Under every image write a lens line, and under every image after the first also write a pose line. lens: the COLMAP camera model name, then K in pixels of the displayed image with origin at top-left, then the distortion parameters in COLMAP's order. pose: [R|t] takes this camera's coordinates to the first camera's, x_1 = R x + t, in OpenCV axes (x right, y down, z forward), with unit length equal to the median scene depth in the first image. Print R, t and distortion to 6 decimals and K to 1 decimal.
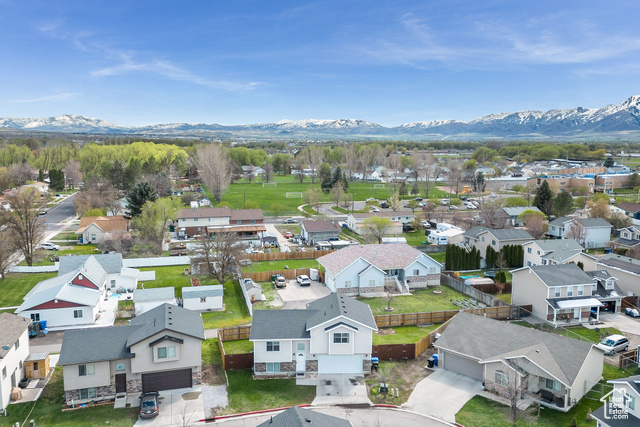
lens RADIAL K [[534.0, 0, 320.0], [0, 534.0, 213.5], [0, 0, 1]] dist [0.121425, -0.154818]
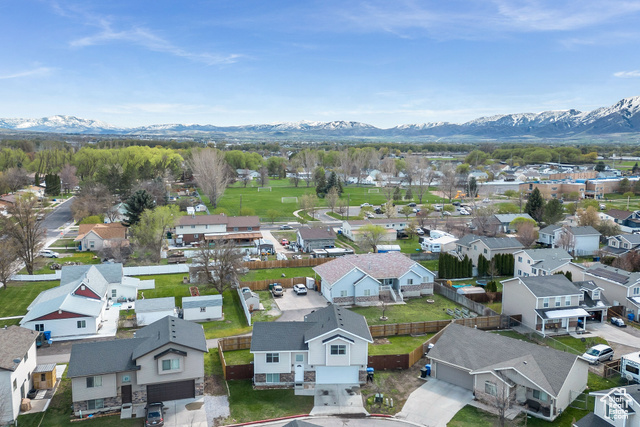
lens RADIAL K [[534.0, 0, 320.0], [0, 534.0, 213.5], [0, 0, 1]] dist [0.121425, -0.154818]
pose [[0.999939, 0.001476, 0.010922, -0.004992], [-0.001451, 0.999996, -0.002218, -0.020393], [-0.010926, 0.002202, 0.999938, -0.029248]]
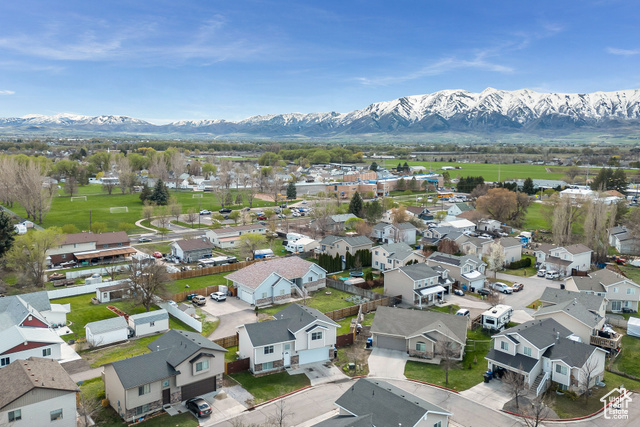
lens RADIAL K [[534.0, 0, 320.0], [0, 534.0, 213.5], [0, 0, 1]] dist [0.121425, -0.154818]
pose [[0.914966, -0.051320, 0.400255, -0.328602], [0.050533, 0.998644, 0.012529, -0.065923], [-0.400355, 0.008763, 0.916318, -0.178311]]
